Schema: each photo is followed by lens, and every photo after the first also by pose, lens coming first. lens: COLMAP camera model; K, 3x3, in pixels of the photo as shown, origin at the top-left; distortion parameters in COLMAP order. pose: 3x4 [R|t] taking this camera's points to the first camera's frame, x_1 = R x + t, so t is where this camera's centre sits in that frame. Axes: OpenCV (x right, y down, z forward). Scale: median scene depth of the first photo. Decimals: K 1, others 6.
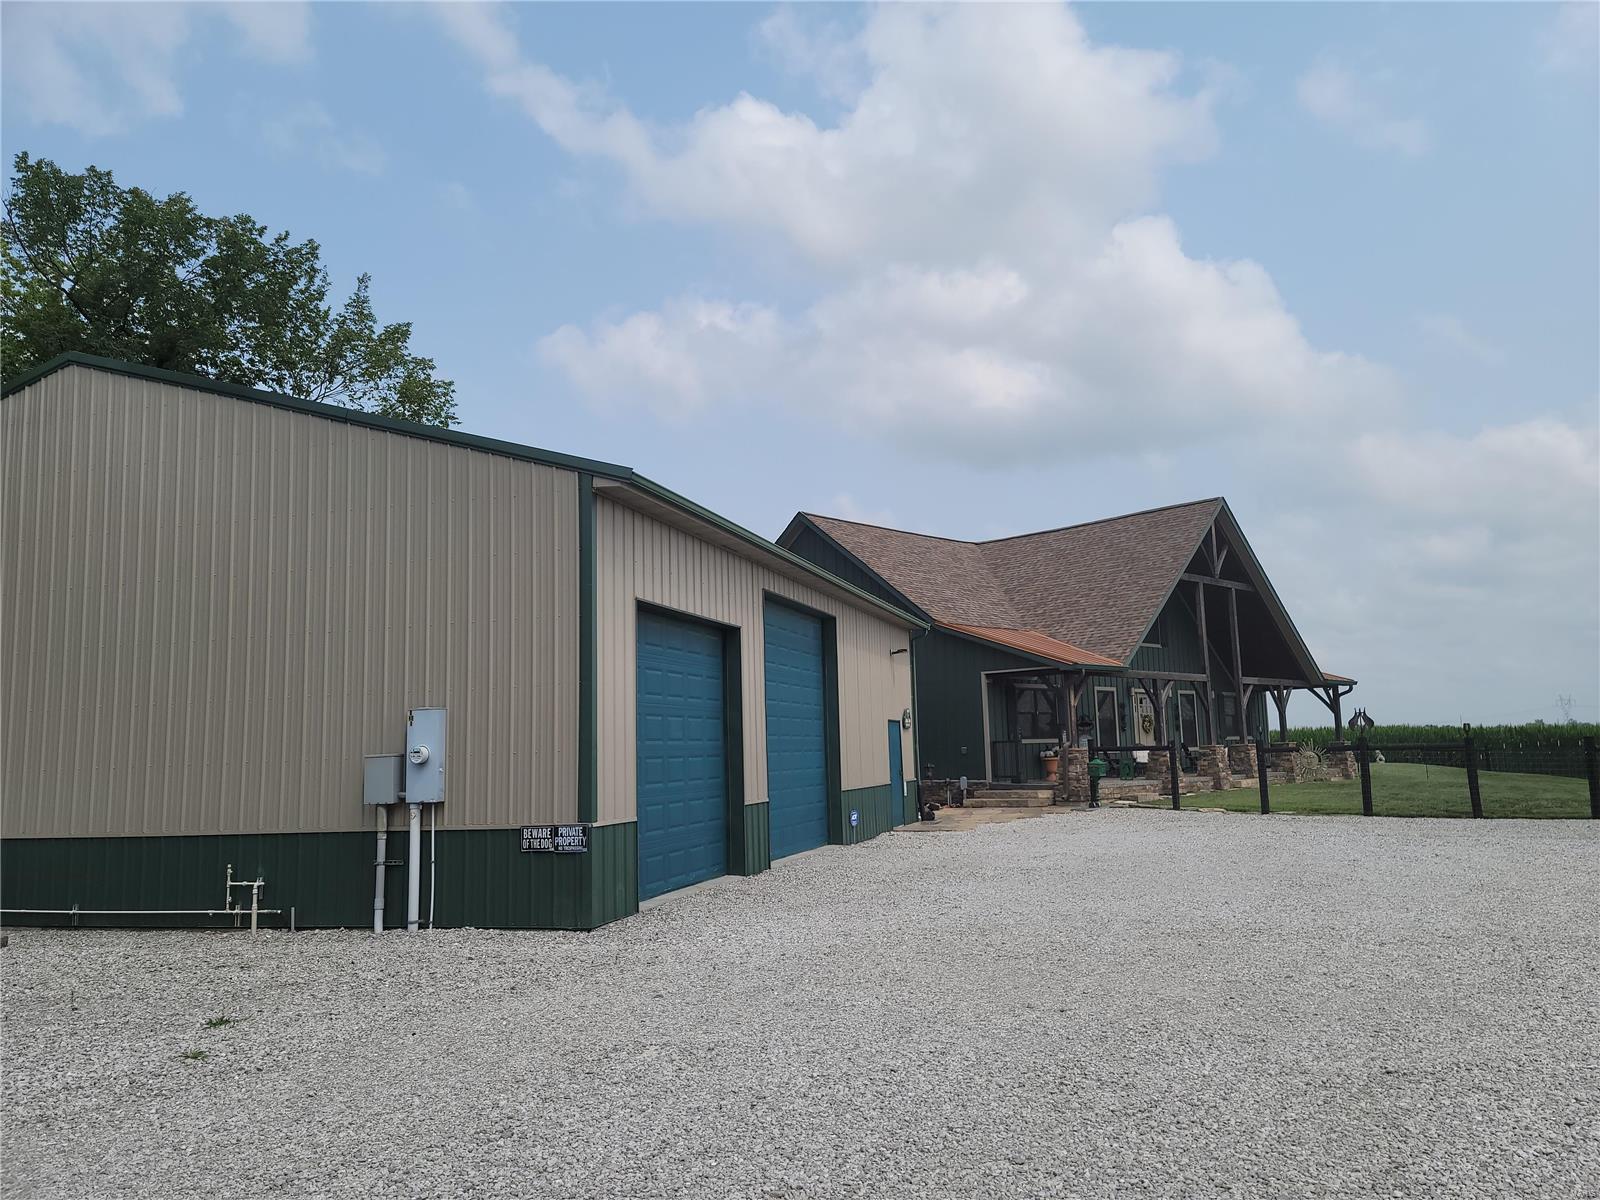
lens RADIAL K [[1169.0, 0, 800.0], [0, 1169.0, 600.0], [0, 0, 1]] dist [0.090382, -0.095576]
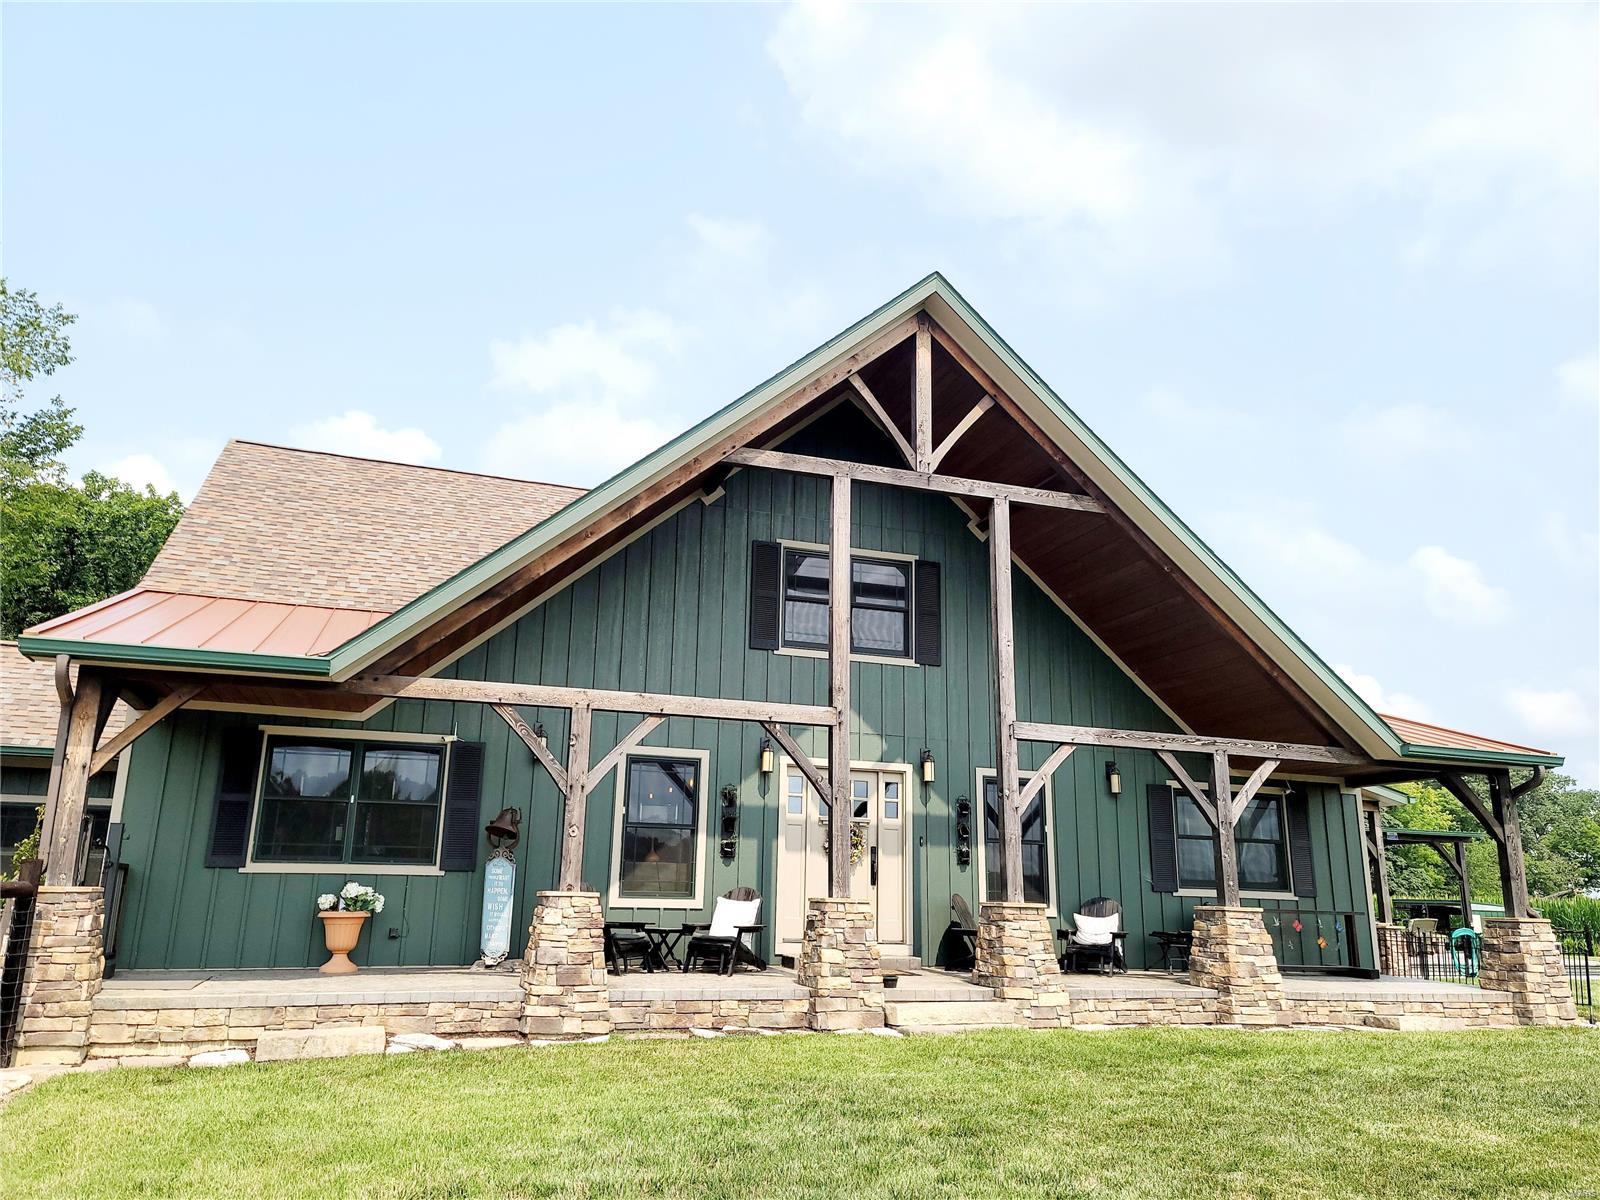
lens RADIAL K [[1169.0, 0, 800.0], [0, 1169.0, 600.0], [0, 0, 1]] dist [0.090382, -0.095576]
pose [[0.897990, -0.063445, -0.435419, 0.476256], [0.011462, 0.992587, -0.120992, 0.070332], [0.439868, 0.103659, 0.892060, 0.622124]]
